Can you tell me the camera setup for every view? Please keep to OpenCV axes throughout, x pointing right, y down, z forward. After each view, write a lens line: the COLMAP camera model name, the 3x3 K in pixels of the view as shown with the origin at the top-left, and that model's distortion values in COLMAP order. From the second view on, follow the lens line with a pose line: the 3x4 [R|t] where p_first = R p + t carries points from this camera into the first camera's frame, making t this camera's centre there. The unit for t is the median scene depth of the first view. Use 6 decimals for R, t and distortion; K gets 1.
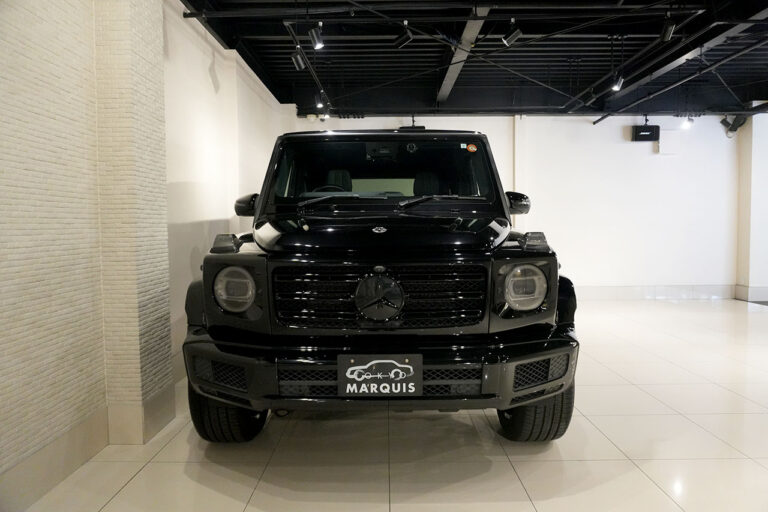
lens RADIAL K [[521.9, 0, 383.2], [0, 521.9, 256.5], [0, 0, 1]] dist [-0.033639, 0.019347]
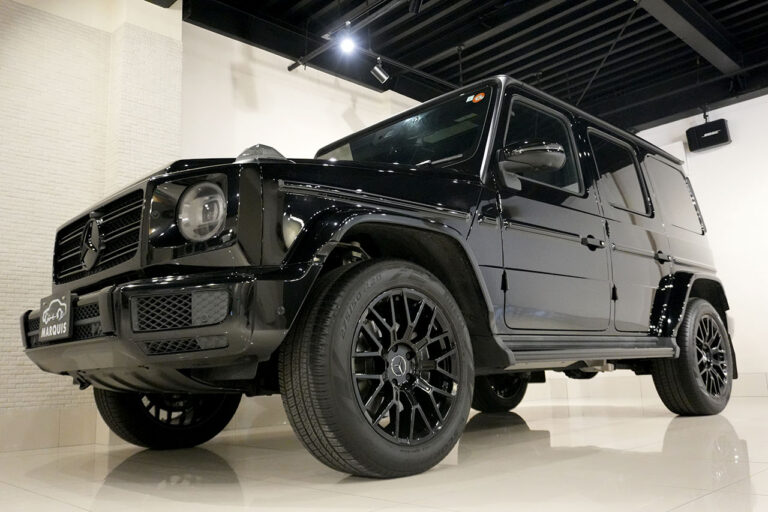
lens RADIAL K [[675.9, 0, 382.9], [0, 675.9, 257.9], [0, 0, 1]] dist [-0.058711, 0.006092]
pose [[0.702940, -0.139632, -0.697408, 1.199374], [-0.014626, 0.977495, -0.210452, 0.344879], [0.711099, 0.158135, 0.685078, 0.530667]]
